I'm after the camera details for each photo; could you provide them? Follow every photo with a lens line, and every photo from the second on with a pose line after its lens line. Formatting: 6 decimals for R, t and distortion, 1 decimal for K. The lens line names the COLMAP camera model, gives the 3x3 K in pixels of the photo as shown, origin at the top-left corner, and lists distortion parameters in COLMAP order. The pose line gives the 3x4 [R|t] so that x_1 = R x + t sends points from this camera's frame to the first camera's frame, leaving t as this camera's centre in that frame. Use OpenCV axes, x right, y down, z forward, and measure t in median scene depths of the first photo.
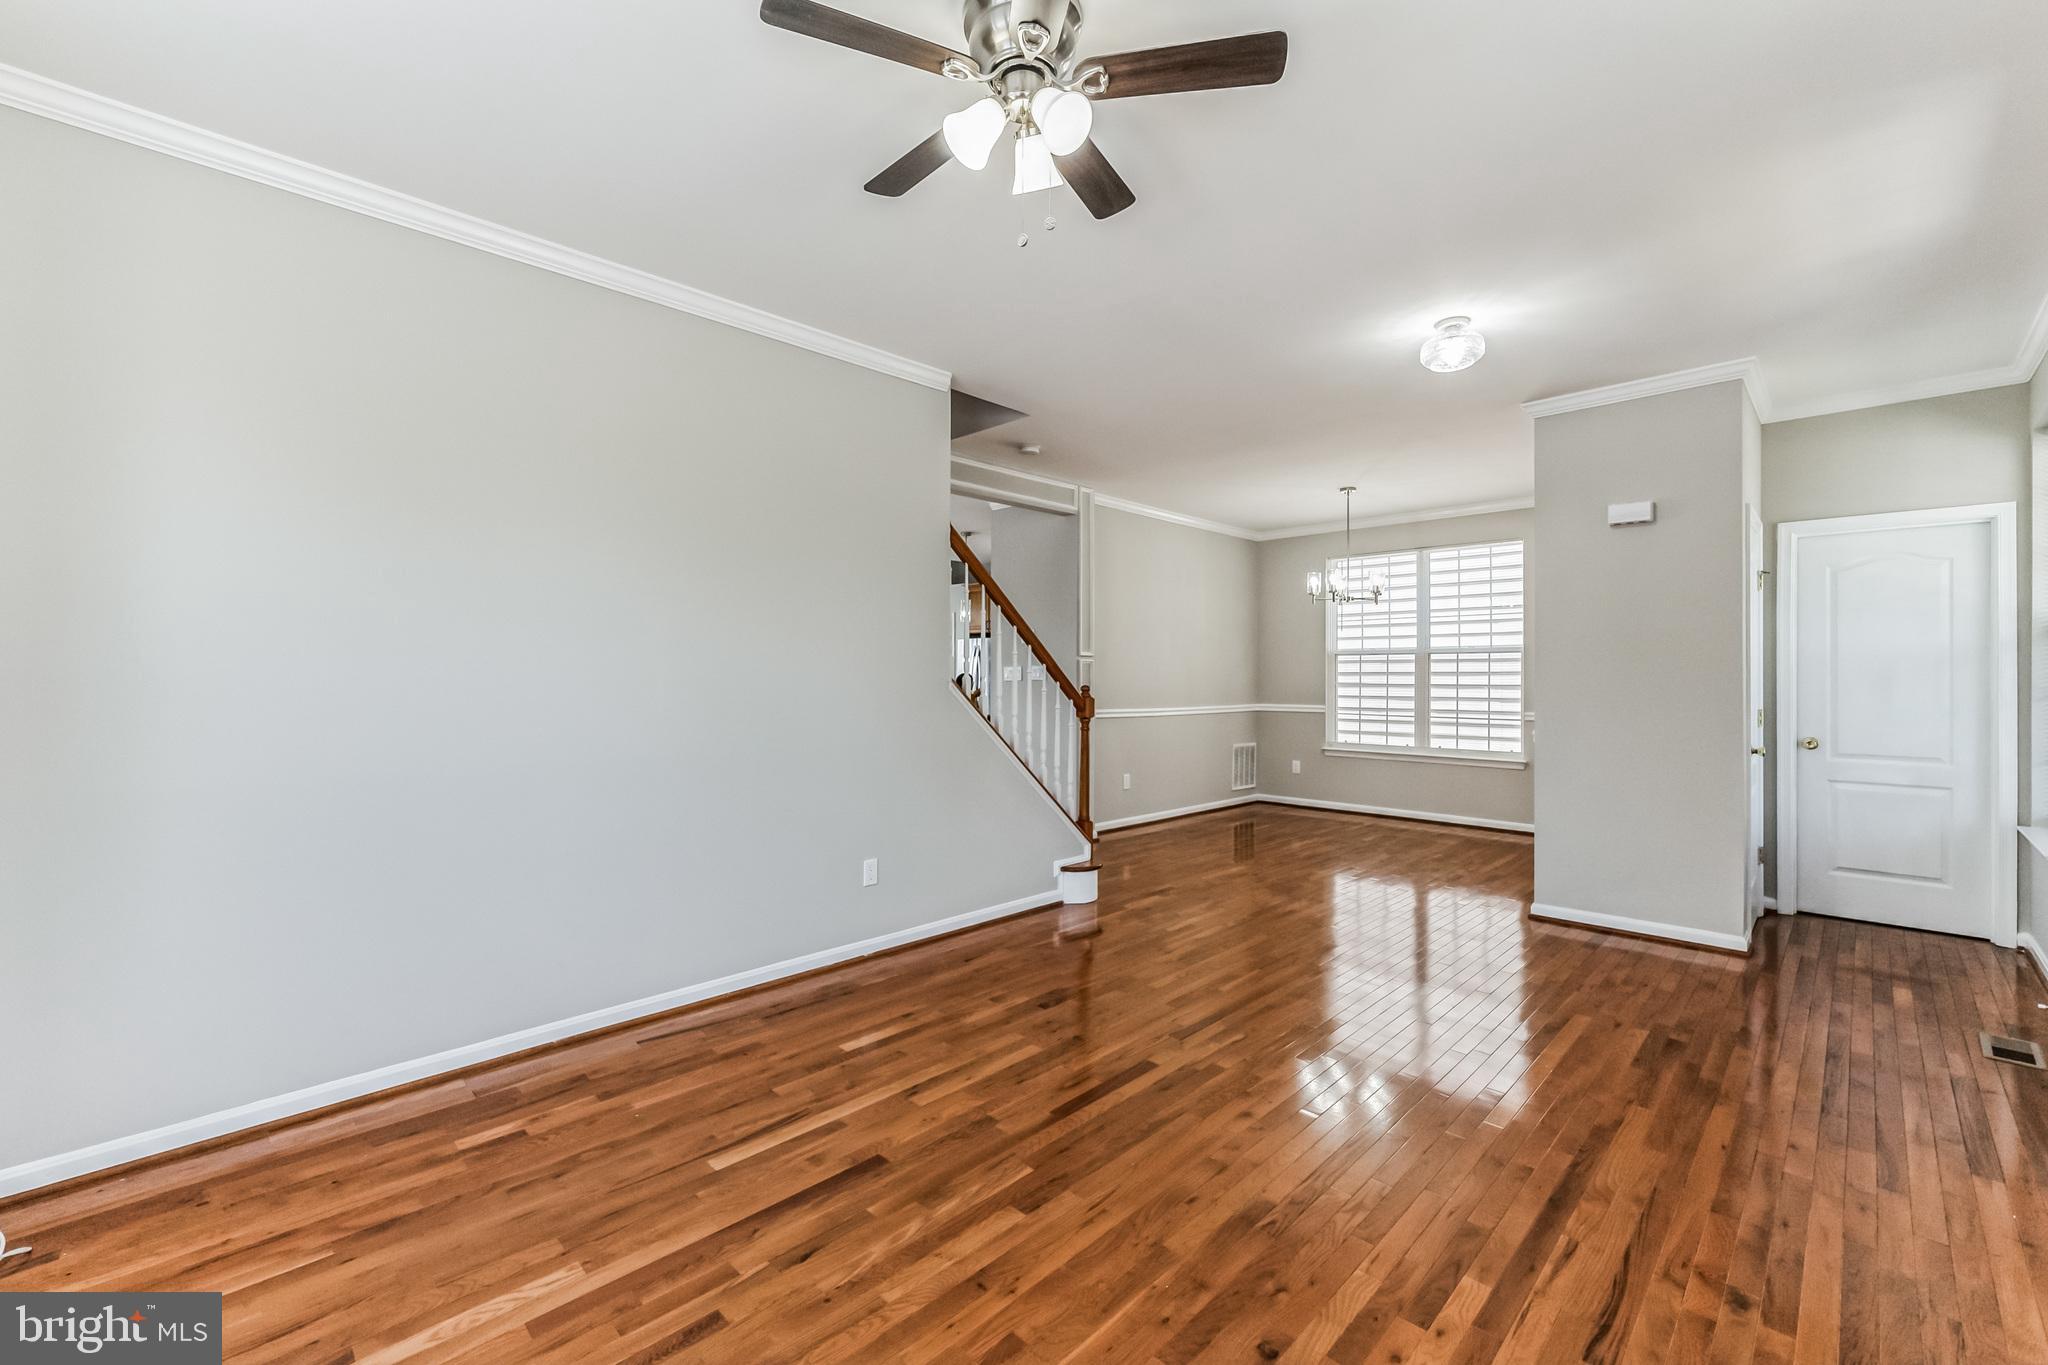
lens RADIAL K [[841.0, 0, 1019.3], [0, 841.0, 678.1], [0, 0, 1]] dist [0.000475, -0.000479]
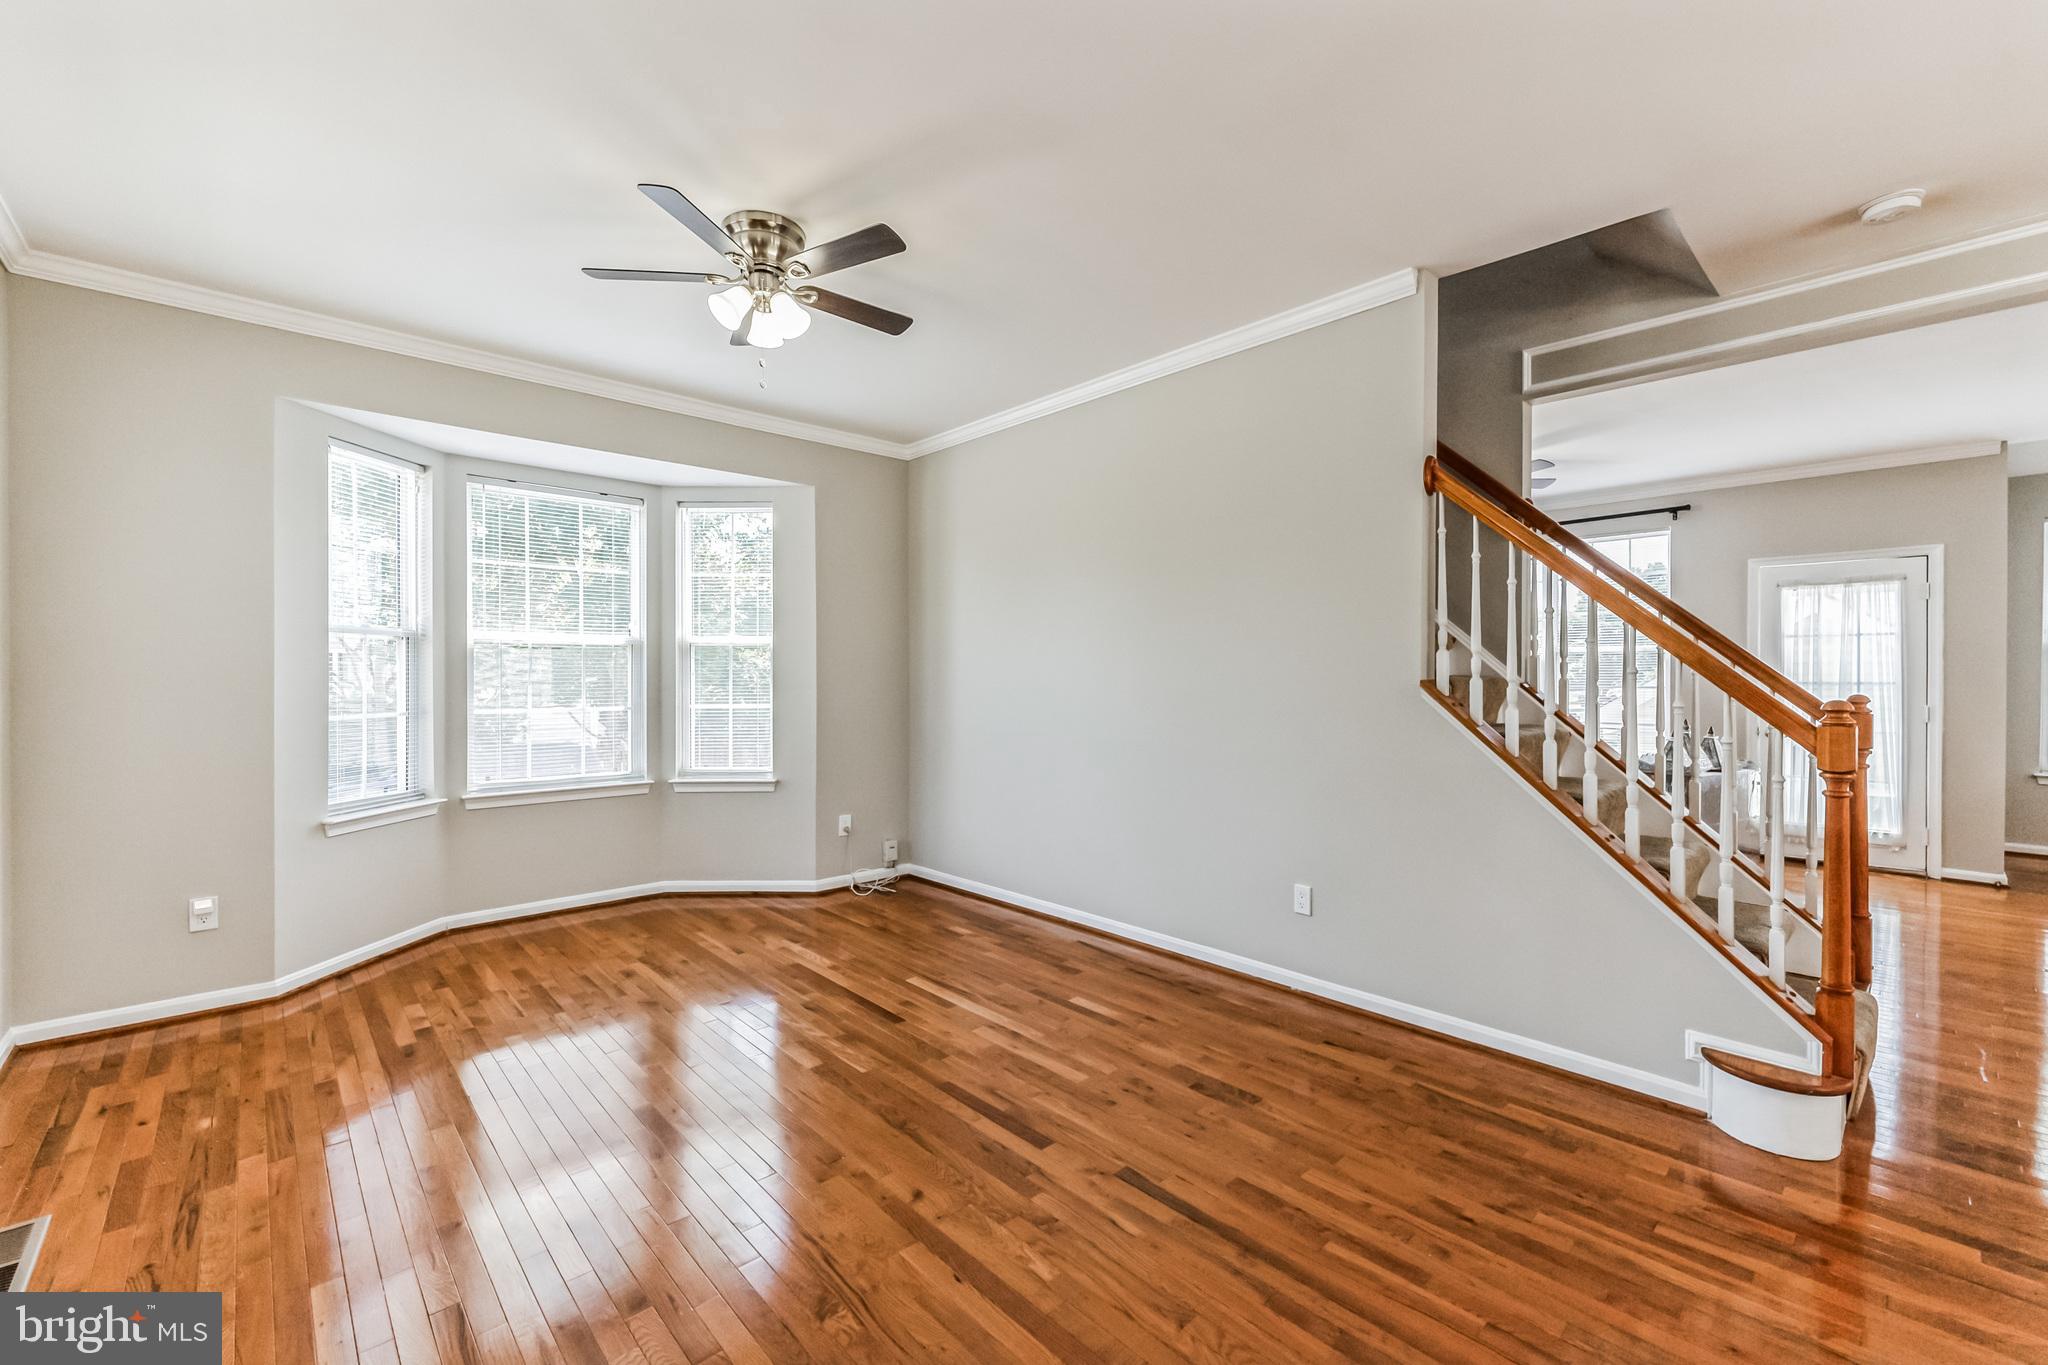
lens RADIAL K [[841.0, 0, 1019.3], [0, 841.0, 678.1], [0, 0, 1]] dist [0.000475, -0.000479]
pose [[-0.040931, 0.000005, -0.999162, 0.791786], [-0.005772, 0.999983, 0.000242, -0.000078], [0.999145, 0.005777, -0.040931, 0.810138]]
